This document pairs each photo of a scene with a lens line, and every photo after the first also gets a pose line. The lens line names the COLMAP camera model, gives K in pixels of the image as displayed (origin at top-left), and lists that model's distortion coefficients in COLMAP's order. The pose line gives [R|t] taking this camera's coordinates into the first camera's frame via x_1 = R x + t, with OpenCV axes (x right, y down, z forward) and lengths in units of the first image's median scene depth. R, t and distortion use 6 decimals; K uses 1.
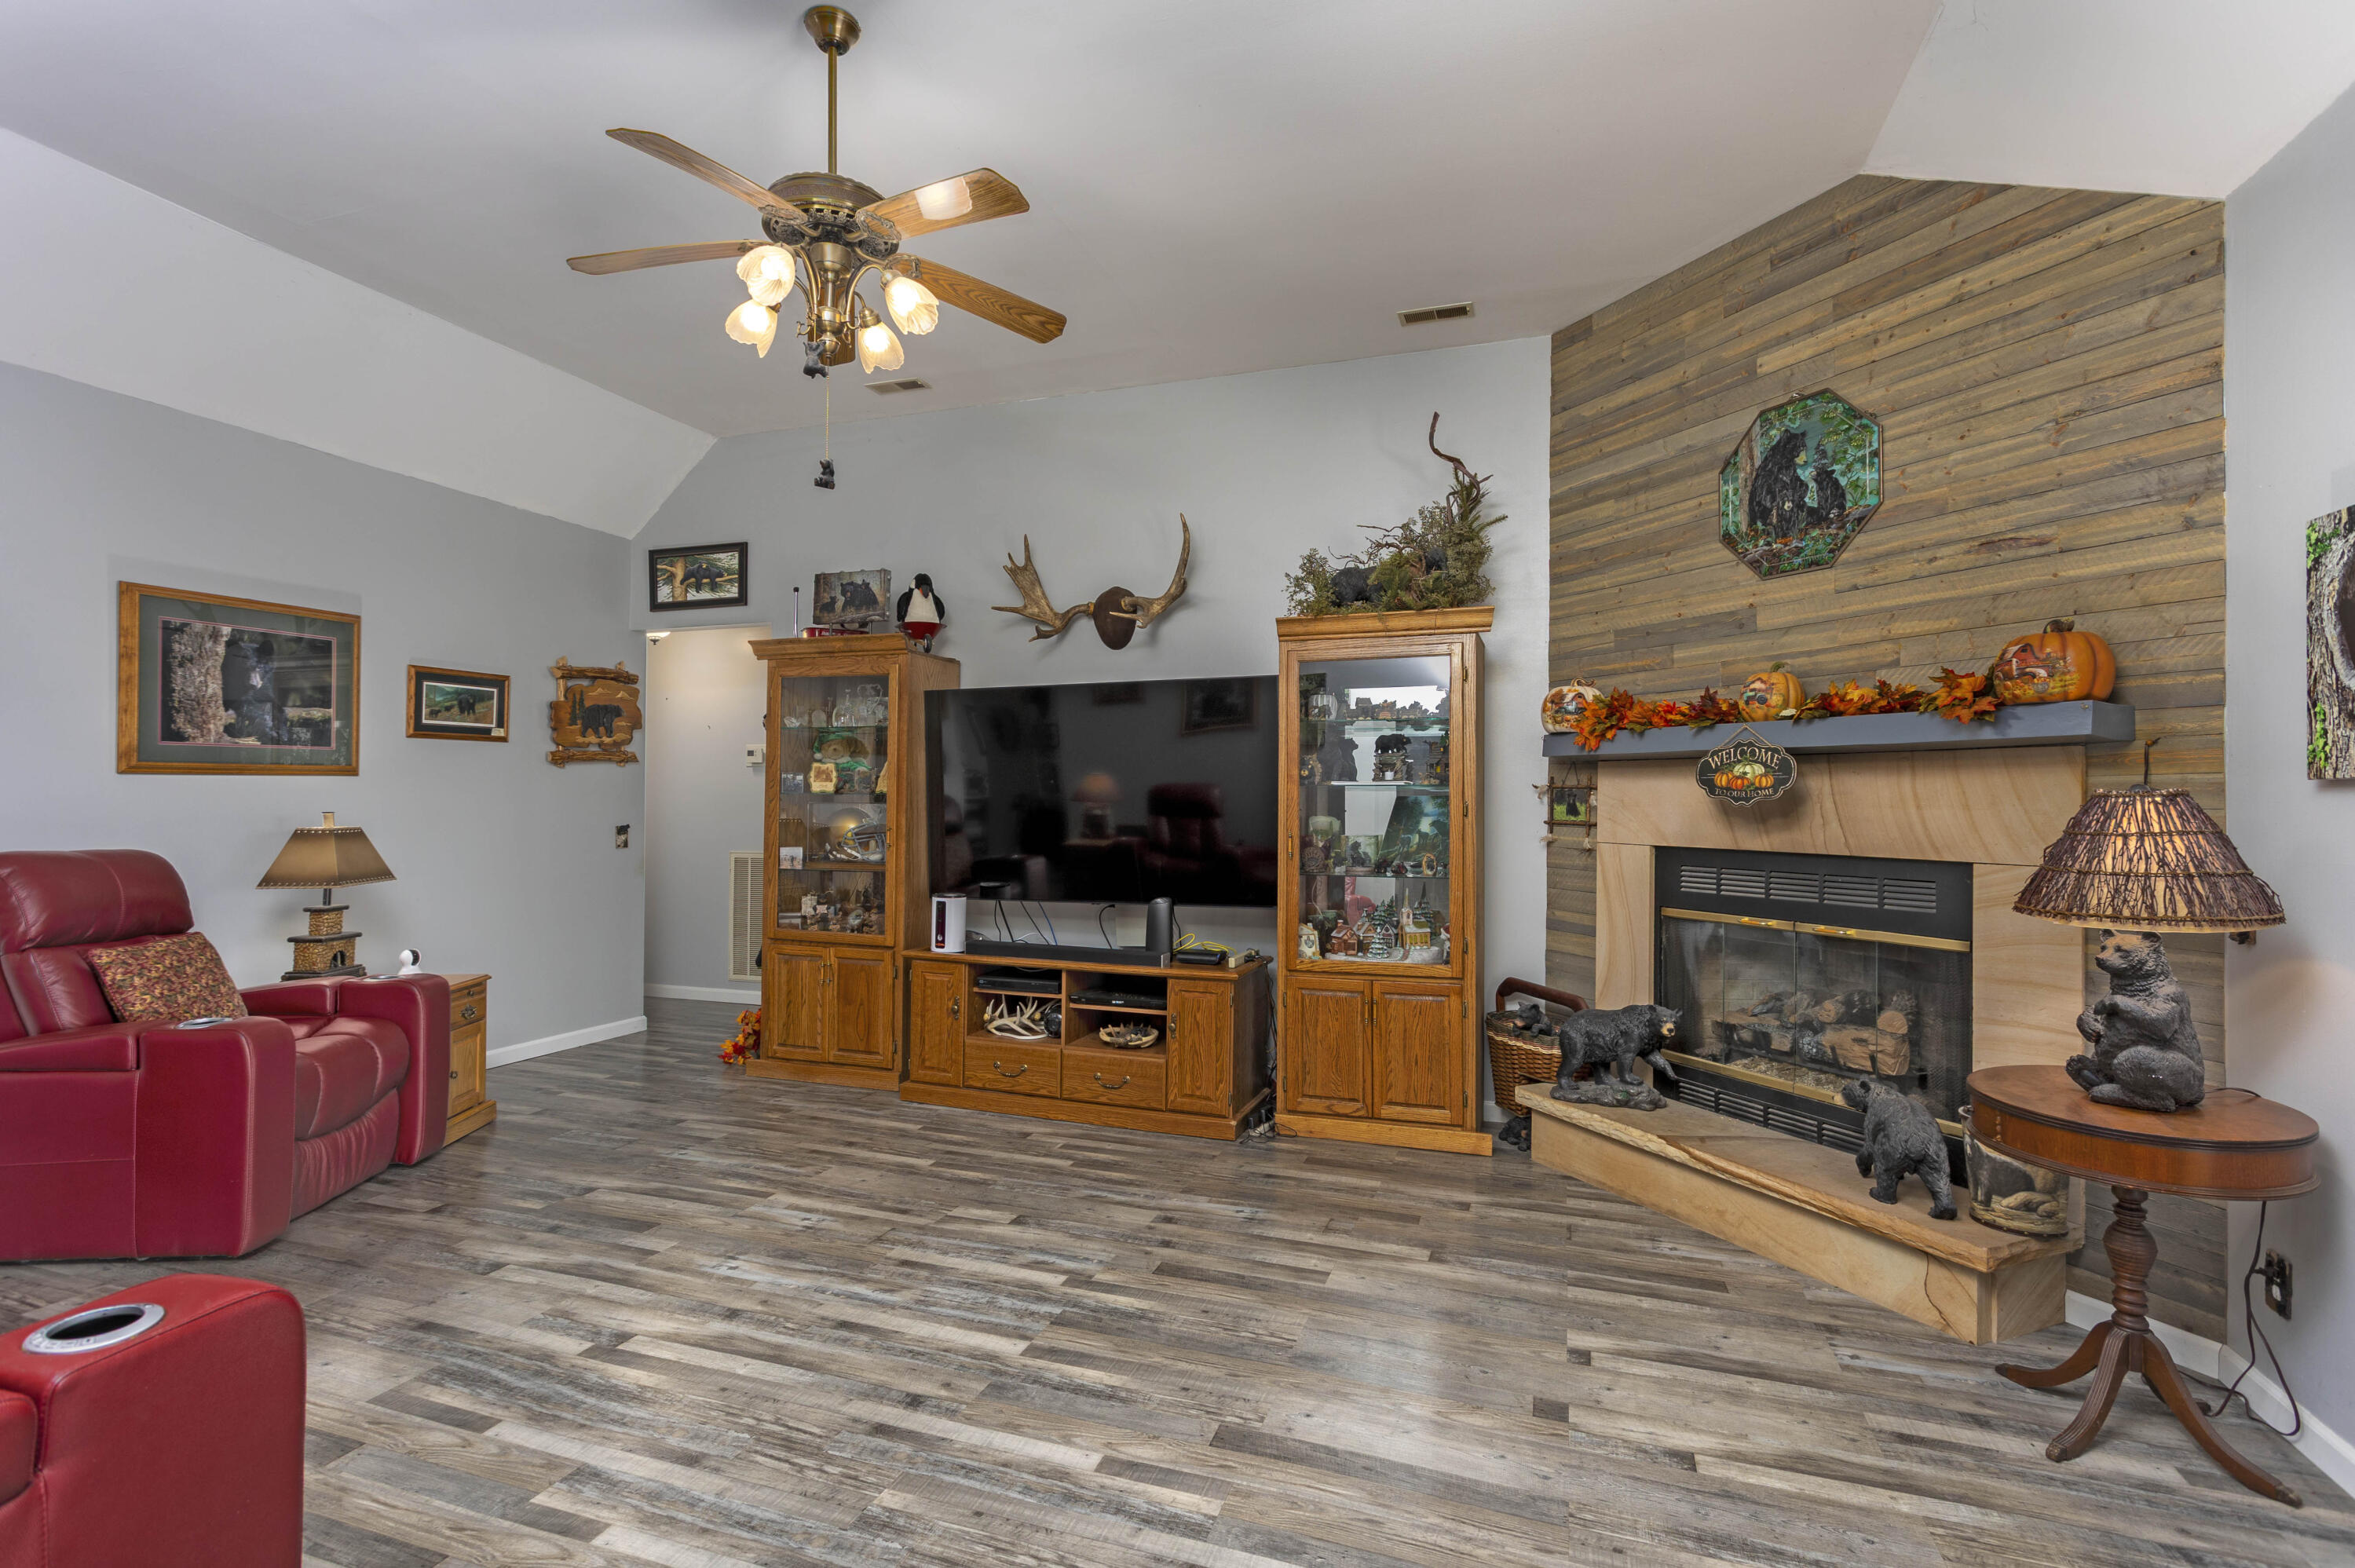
lens RADIAL K [[1137.5, 0, 1187.6], [0, 1137.5, 783.7], [0, 0, 1]] dist [0.002066, 0.001595]
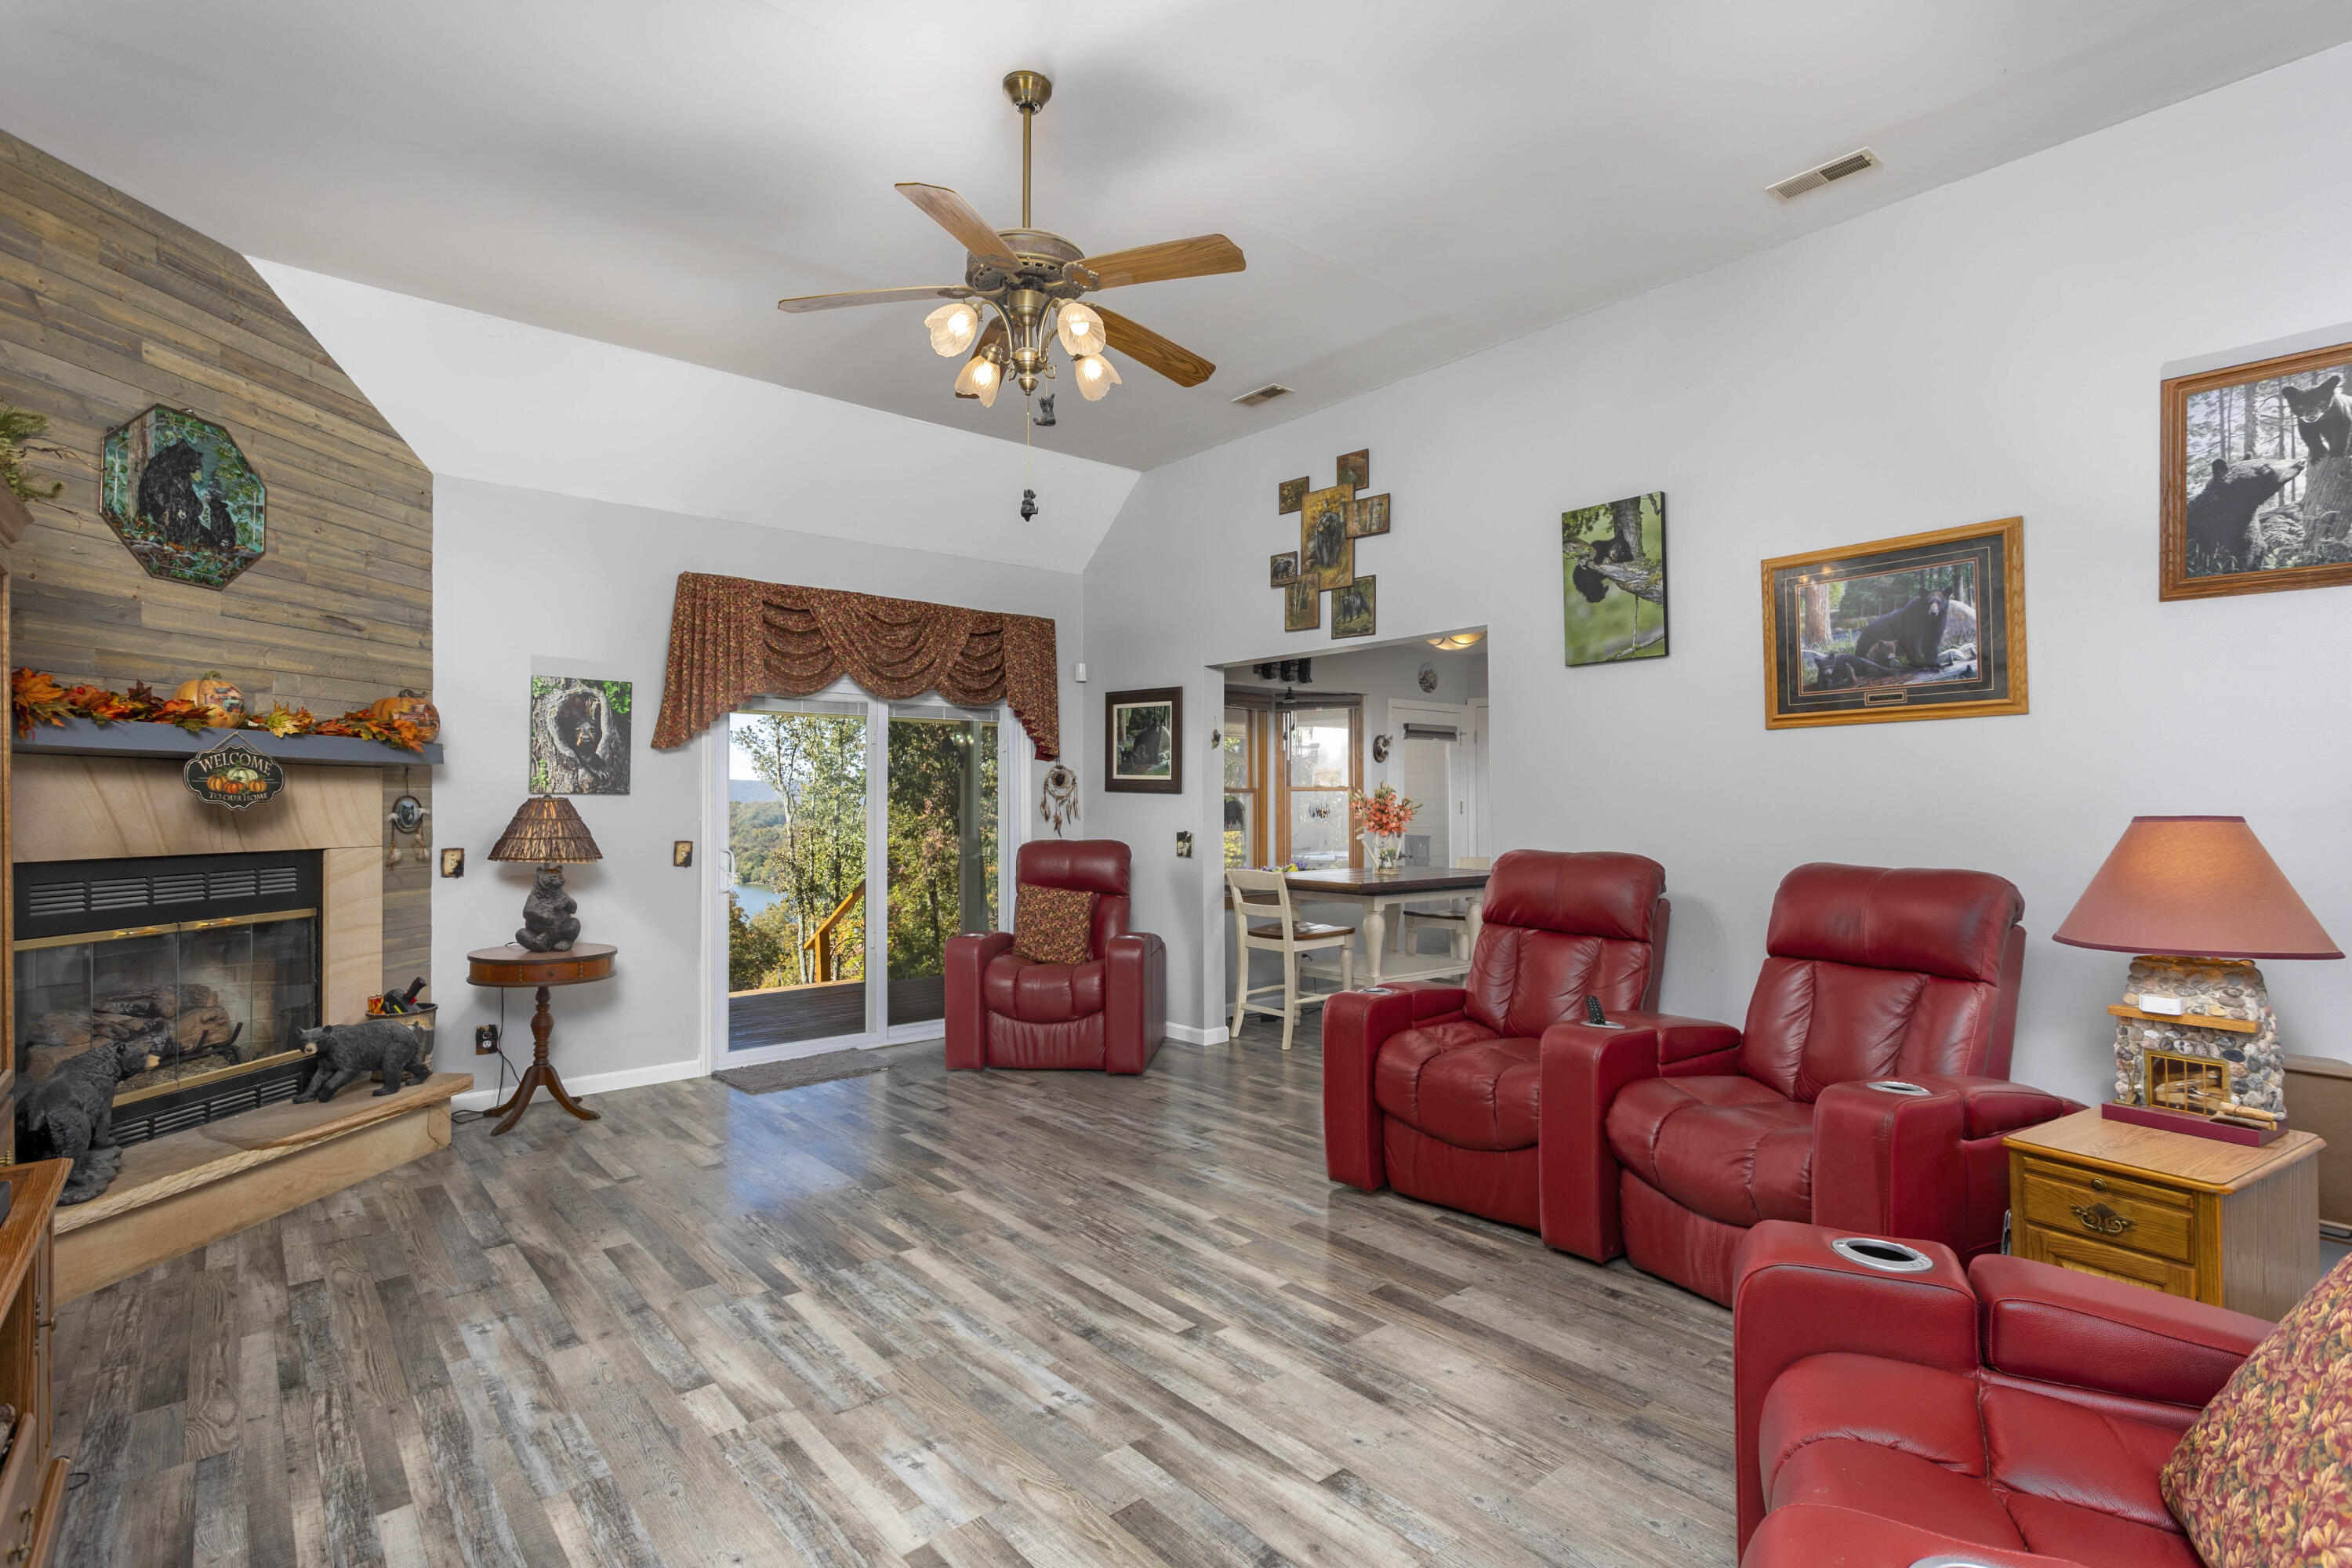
lens RADIAL K [[1114.4, 0, 1187.9], [0, 1114.4, 786.5], [0, 0, 1]] dist [0.001472, 0.001468]
pose [[-0.868257, 0.003517, 0.496102, -0.759145], [-0.008370, 0.999729, -0.021737, 0.013206], [-0.496044, -0.023026, -0.867992, 1.437511]]
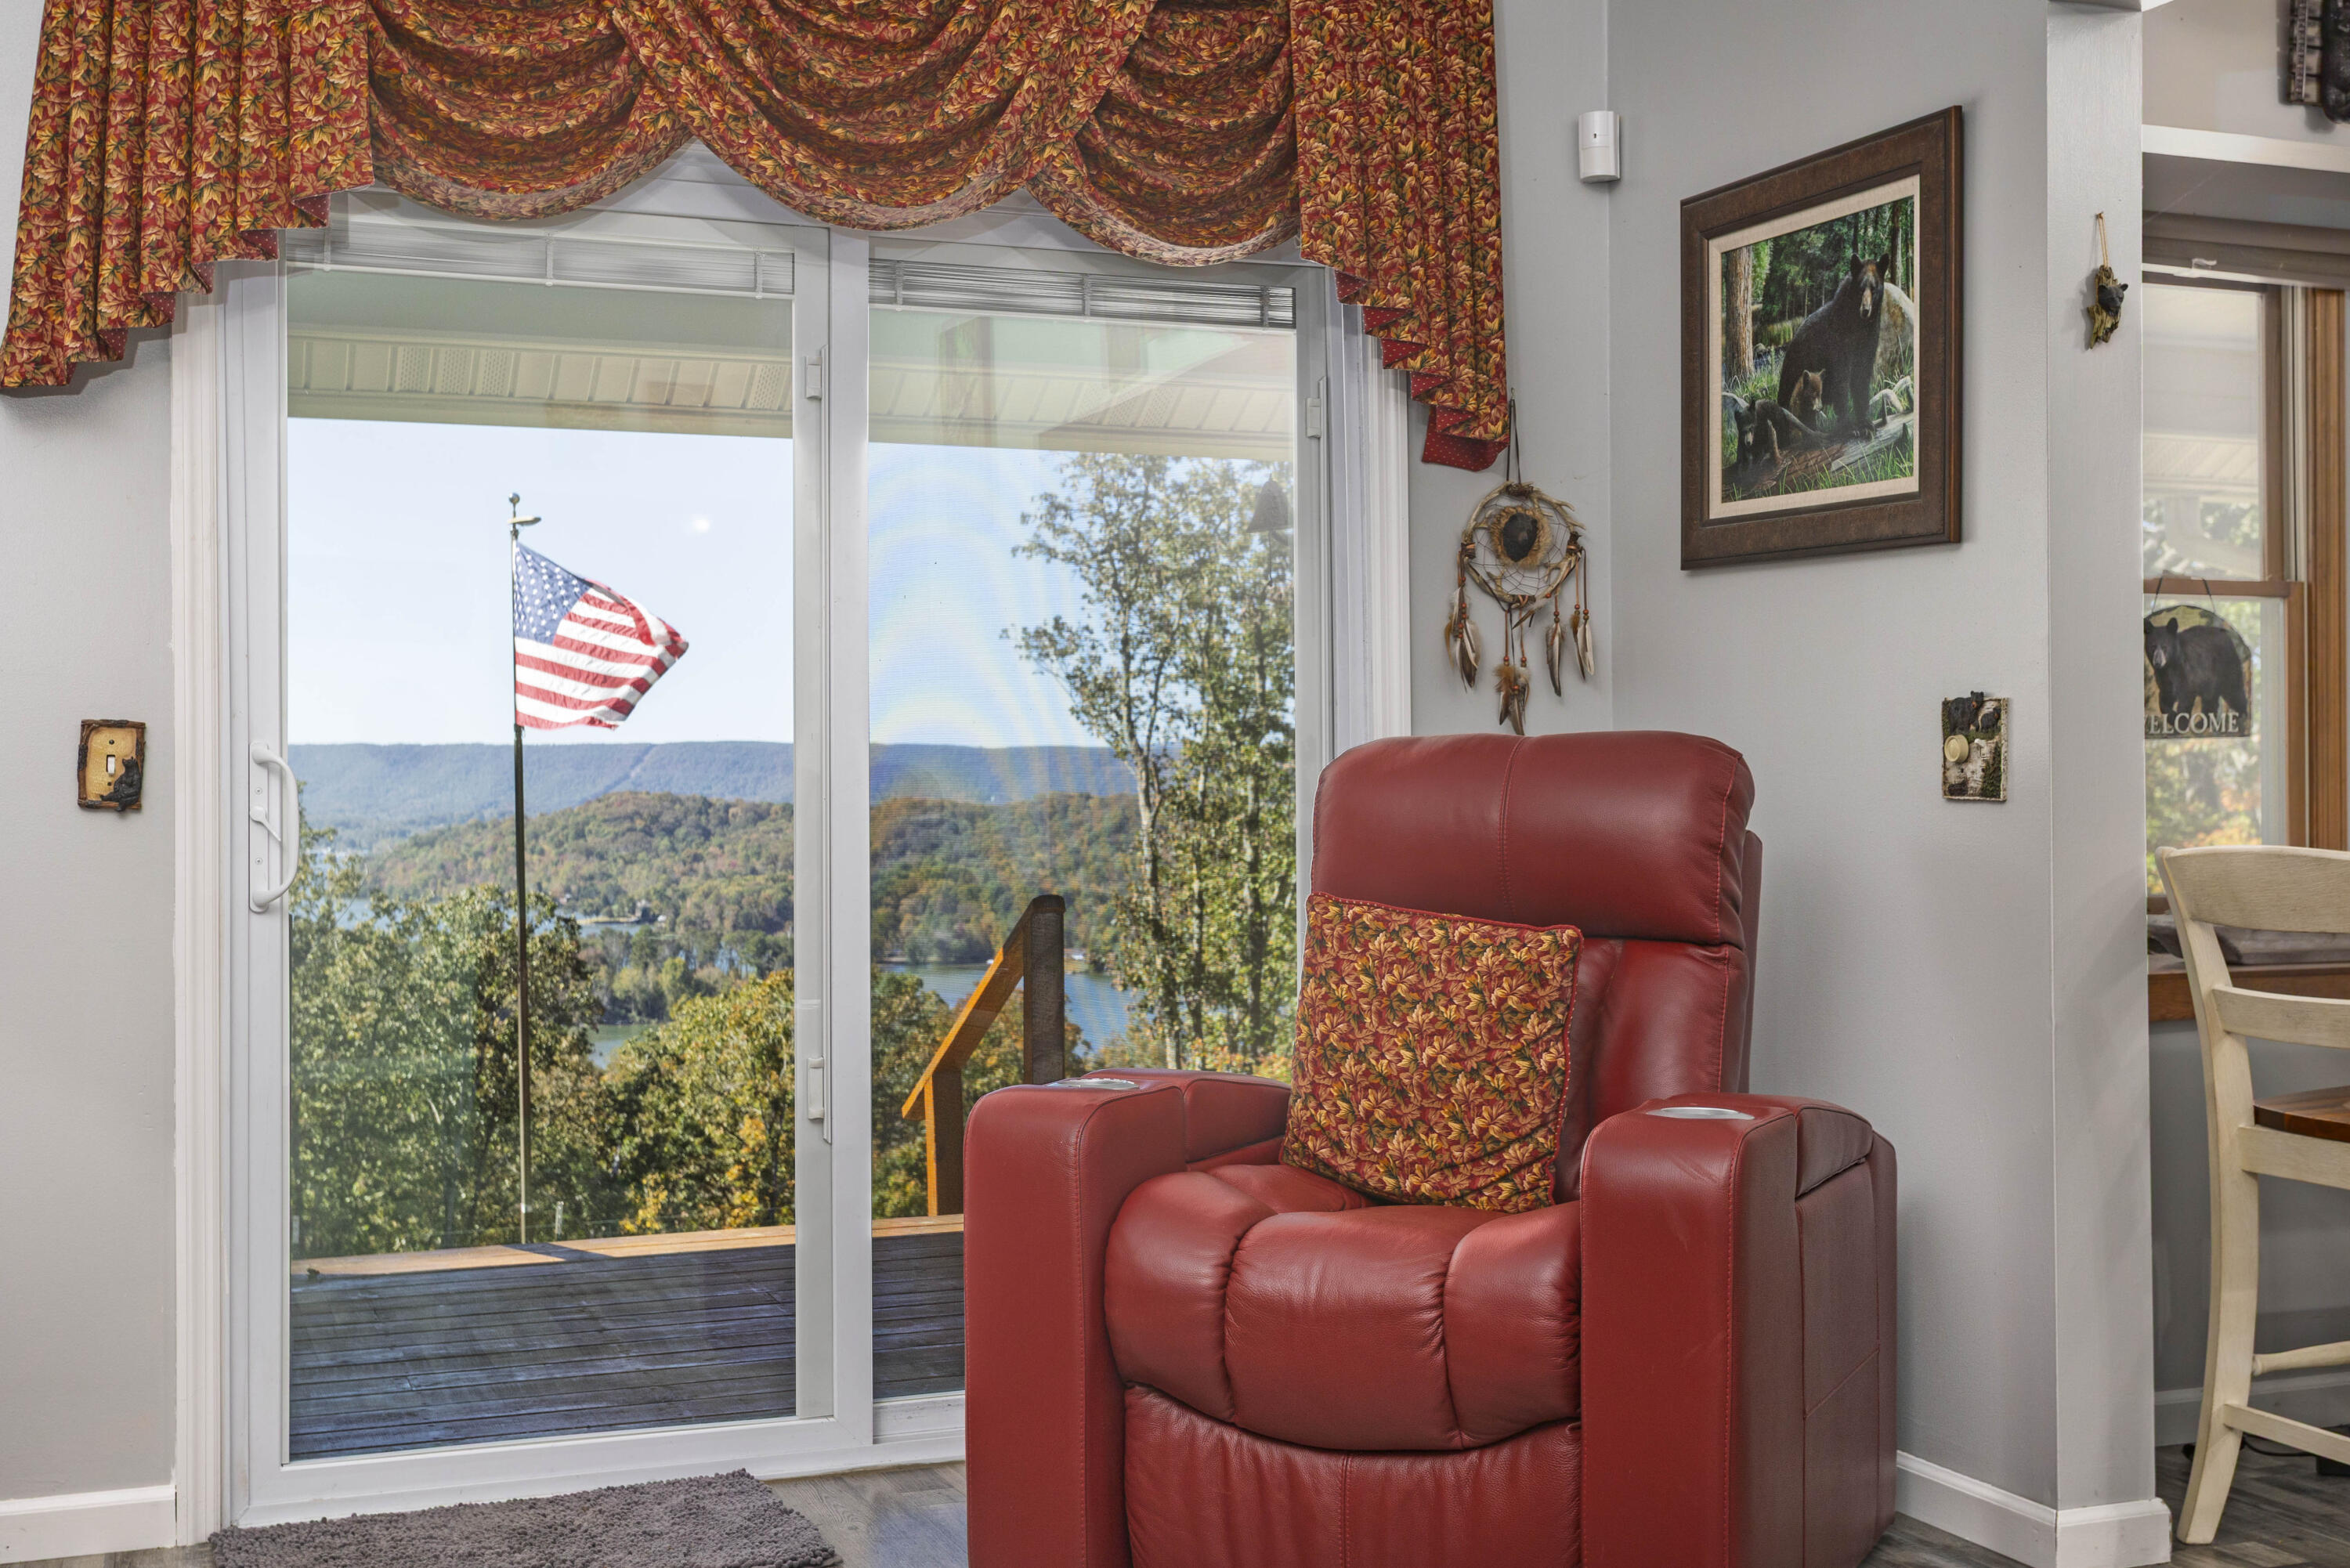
lens RADIAL K [[2700.9, 0, 1175.0], [0, 2700.9, 784.0], [0, 0, 1]] dist [0.018824, 0.000368]
pose [[-0.651948, 0.001033, 0.758263, -0.479100], [-0.005587, 0.999965, -0.006166, 0.088253], [-0.758243, -0.008256, -0.651920, 0.835956]]
